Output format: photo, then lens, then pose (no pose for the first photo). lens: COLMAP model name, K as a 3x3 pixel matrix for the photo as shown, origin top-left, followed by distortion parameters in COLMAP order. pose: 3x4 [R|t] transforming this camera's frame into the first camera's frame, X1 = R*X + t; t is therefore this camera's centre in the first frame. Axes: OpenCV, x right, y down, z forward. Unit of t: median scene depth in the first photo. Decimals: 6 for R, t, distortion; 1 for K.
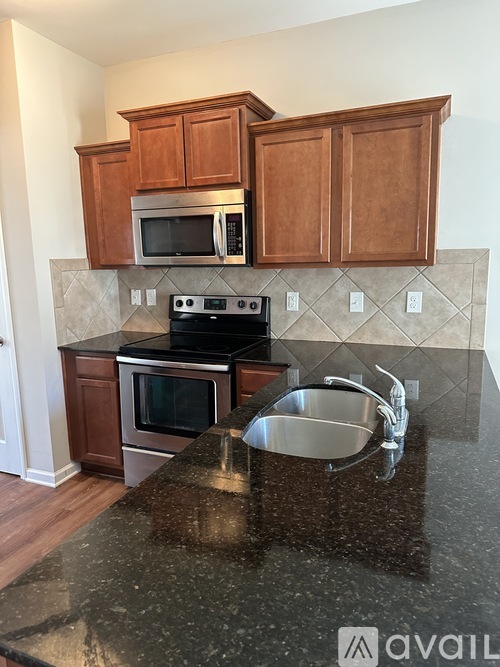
lens RADIAL K [[459.5, 0, 250.0], [0, 459.5, 333.5], [0, 0, 1]] dist [0.053369, -0.086487]
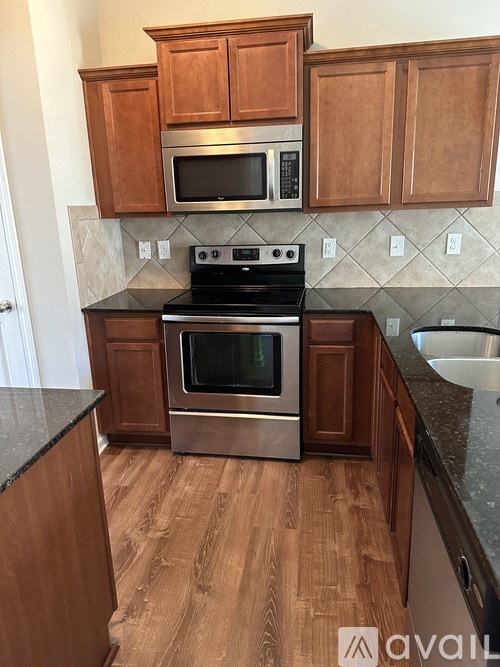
lens RADIAL K [[459.5, 0, 250.0], [0, 459.5, 333.5], [0, 0, 1]] dist [0.053369, -0.086487]
pose [[0.970879, -0.072160, 0.228444, -0.331347], [0.050989, 0.993952, 0.097264, 0.007174], [-0.234081, -0.082783, 0.968686, 0.082898]]
